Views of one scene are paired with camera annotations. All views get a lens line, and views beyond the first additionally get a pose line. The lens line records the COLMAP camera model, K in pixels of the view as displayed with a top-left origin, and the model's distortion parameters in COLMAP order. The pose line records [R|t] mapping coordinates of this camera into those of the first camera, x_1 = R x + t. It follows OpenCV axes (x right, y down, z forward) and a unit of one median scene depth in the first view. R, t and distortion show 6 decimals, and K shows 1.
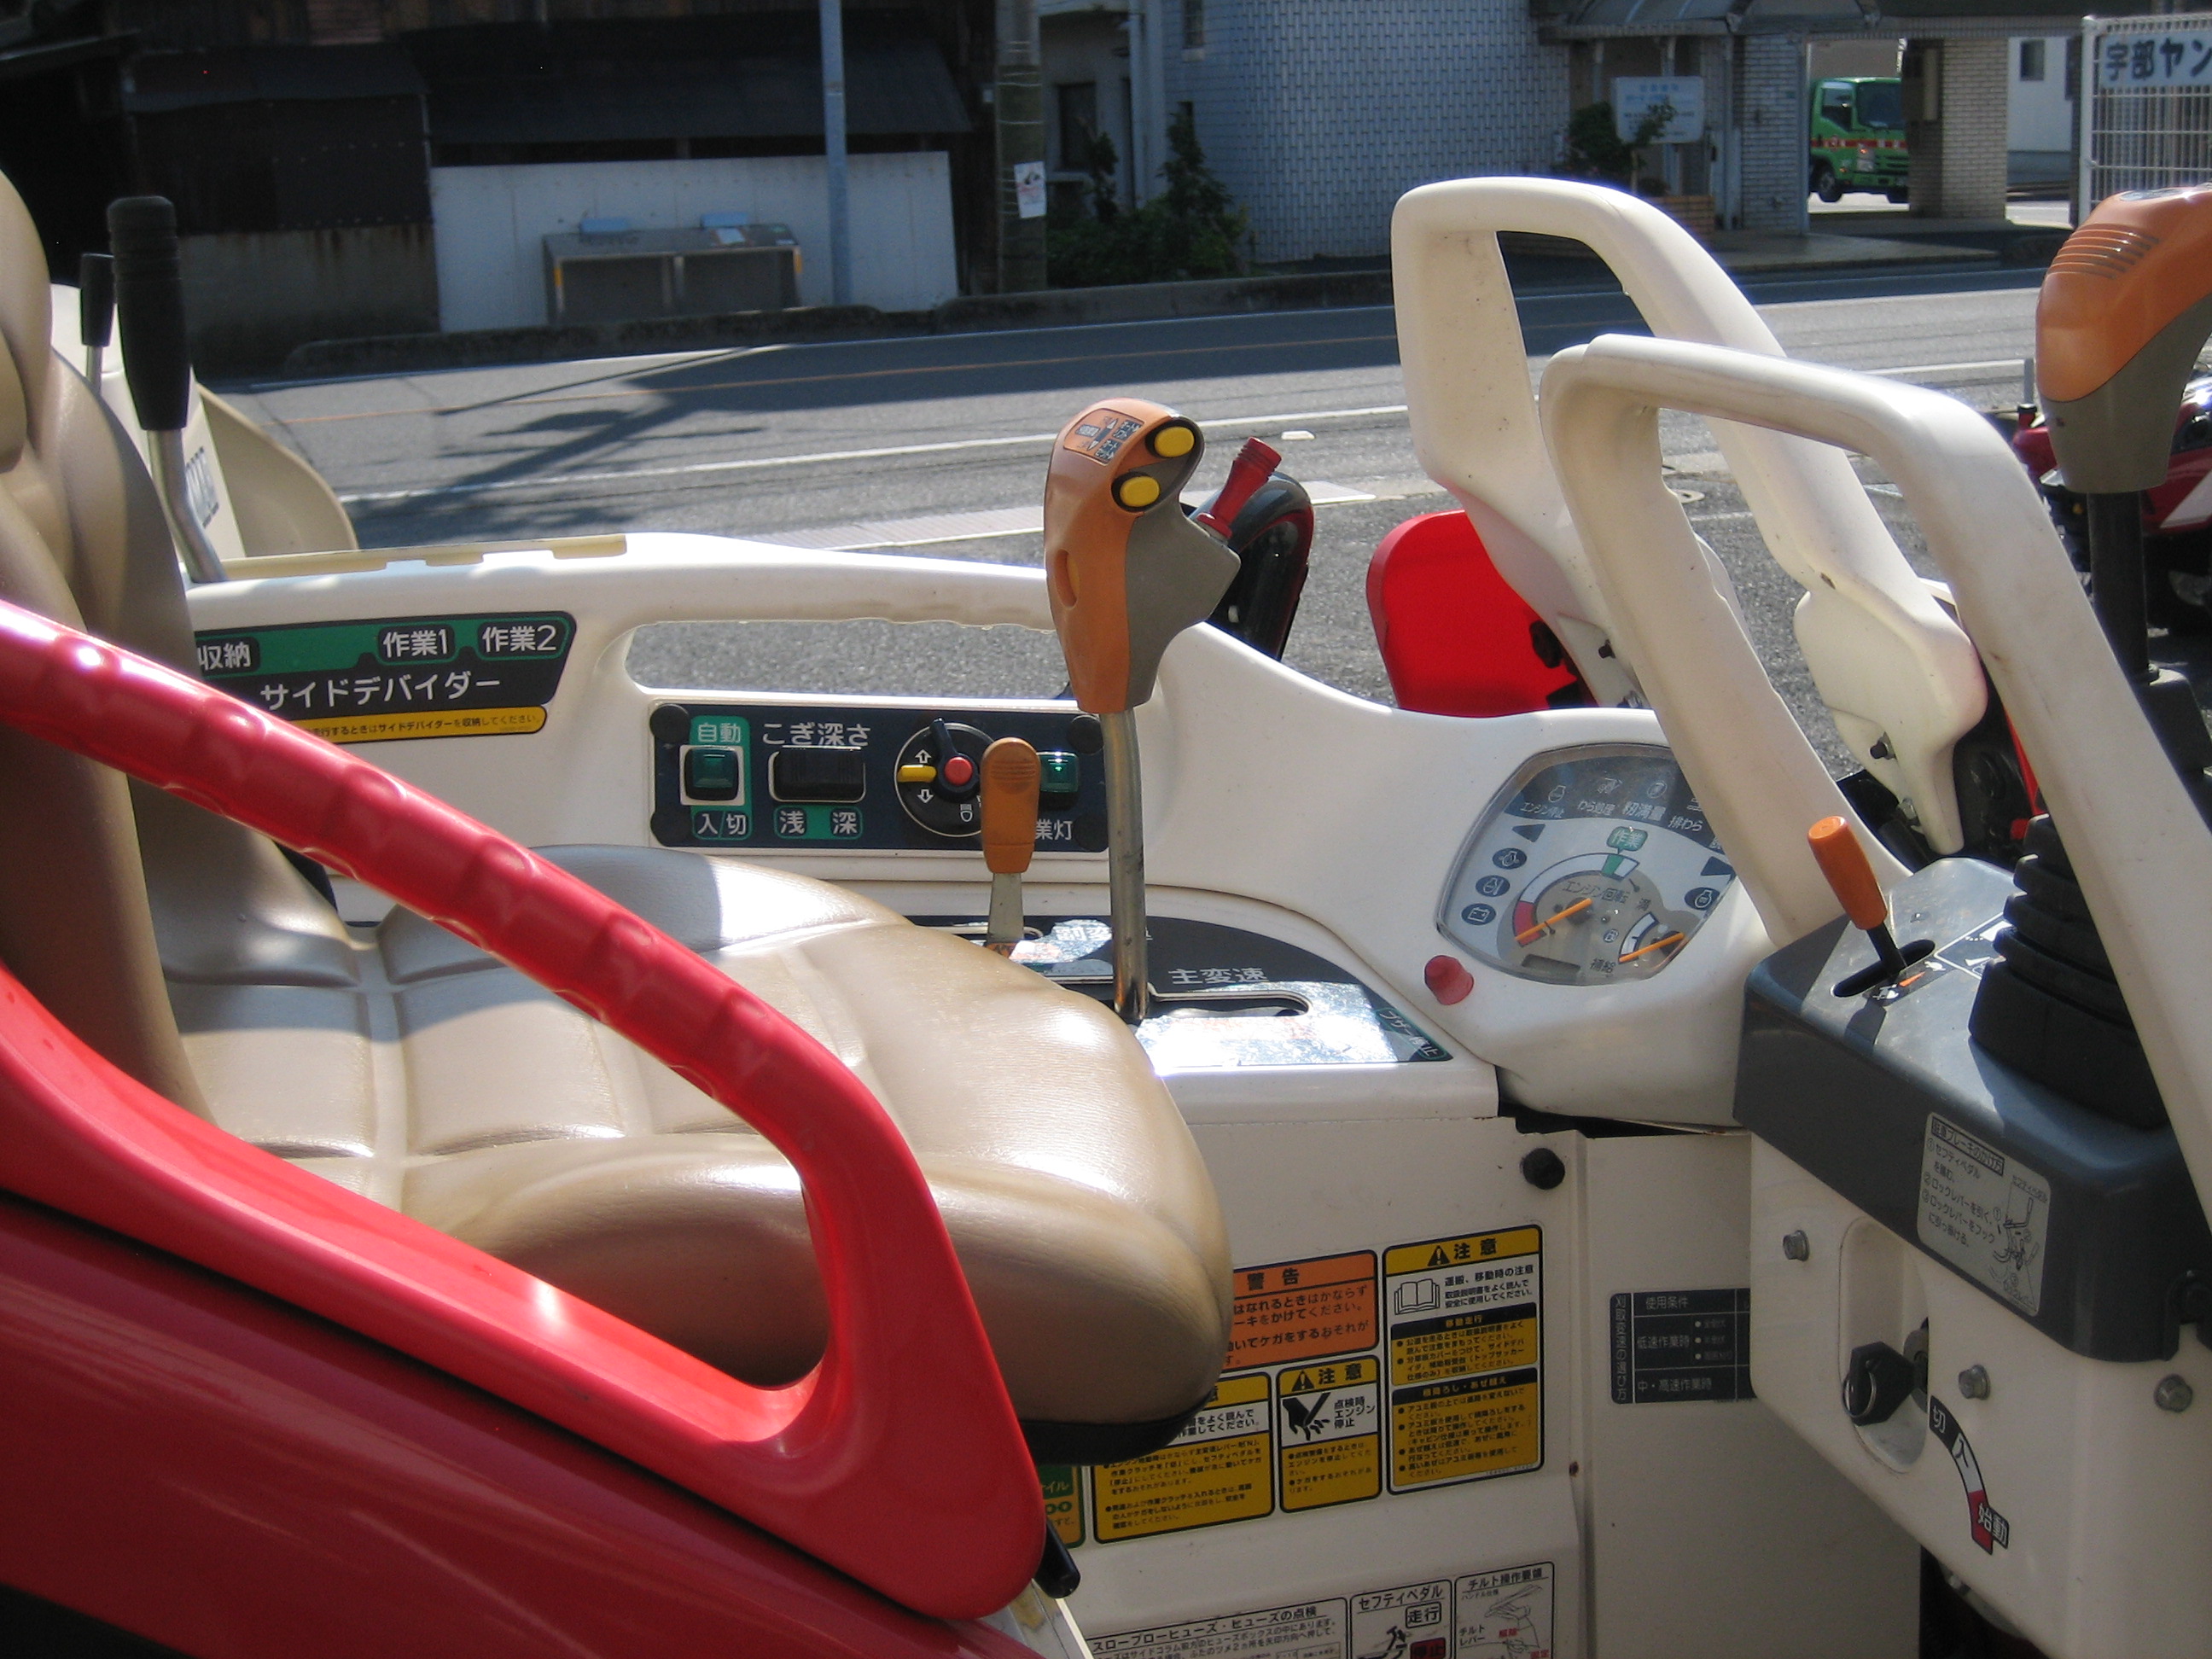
lens RADIAL K [[2782.4, 0, 1106.0], [0, 2782.4, 829.5], [0, 0, 1]] dist [-0.089070, -0.002972]
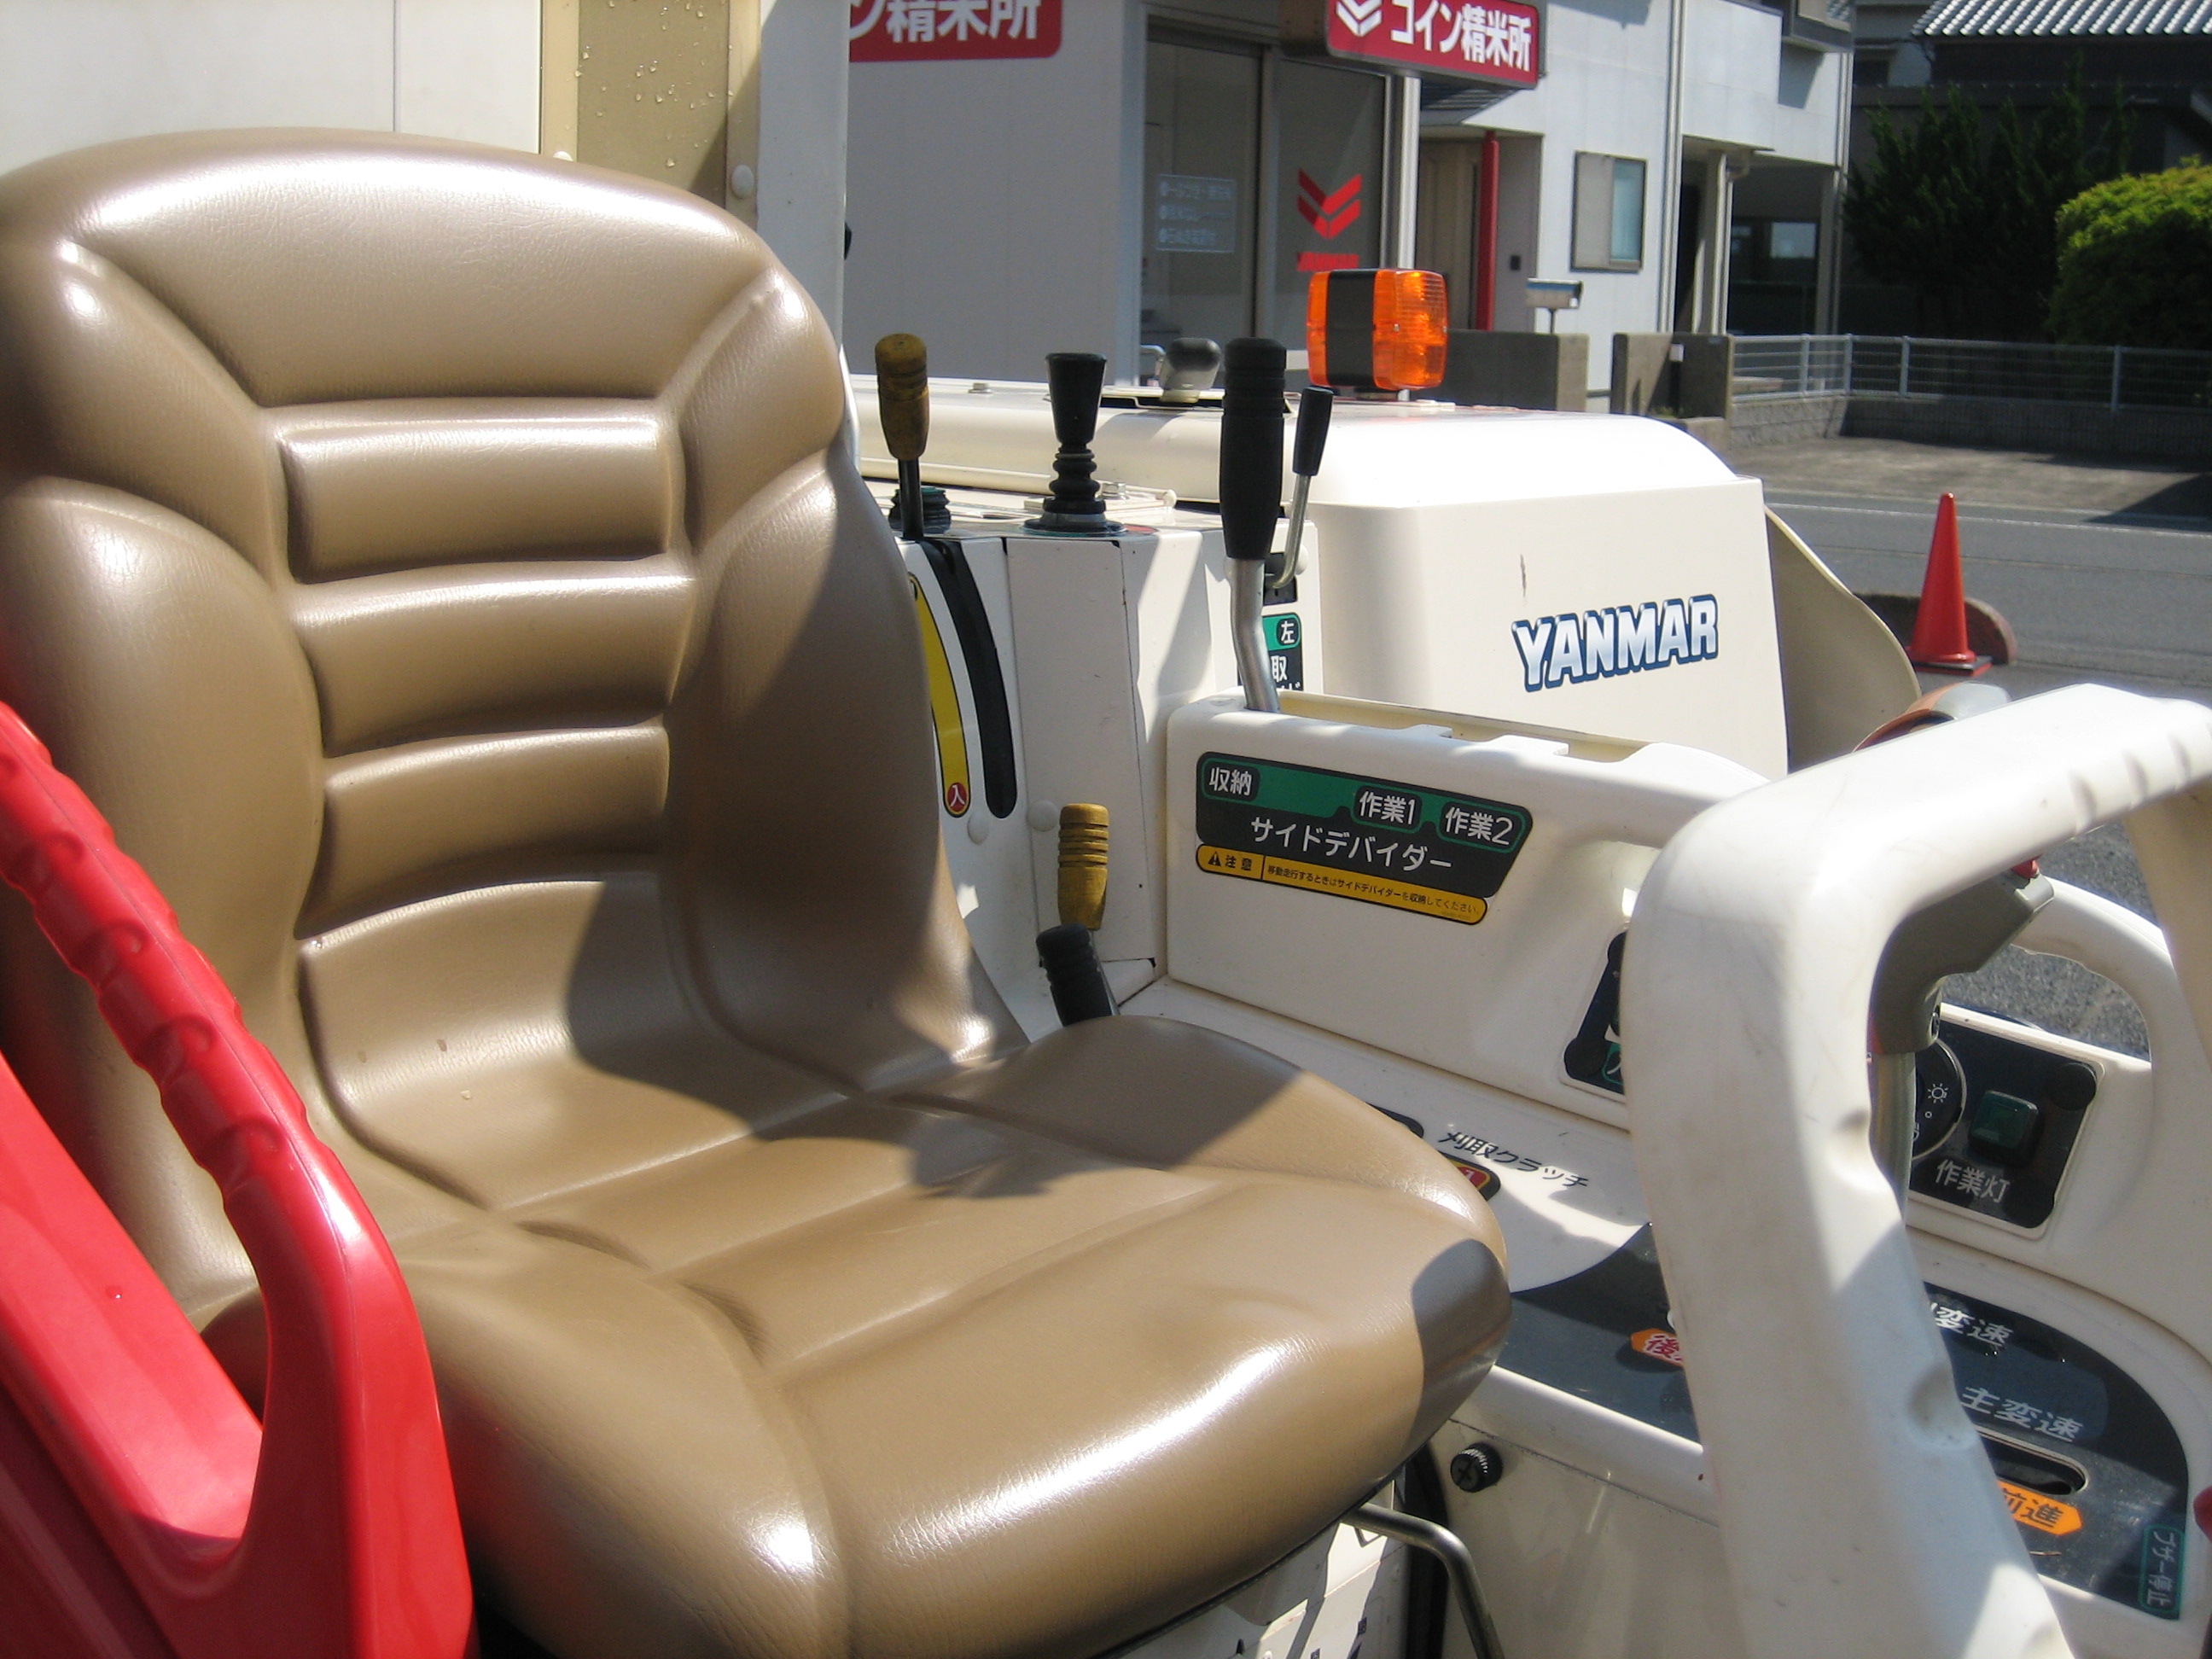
lens RADIAL K [[2782.4, 0, 1106.0], [0, 2782.4, 829.5], [0, 0, 1]] dist [-0.089070, -0.002972]
pose [[0.657229, 0.203470, -0.725706, 0.404528], [-0.239328, 0.969377, 0.055044, -0.090037], [0.714683, 0.137506, 0.685799, 0.247925]]
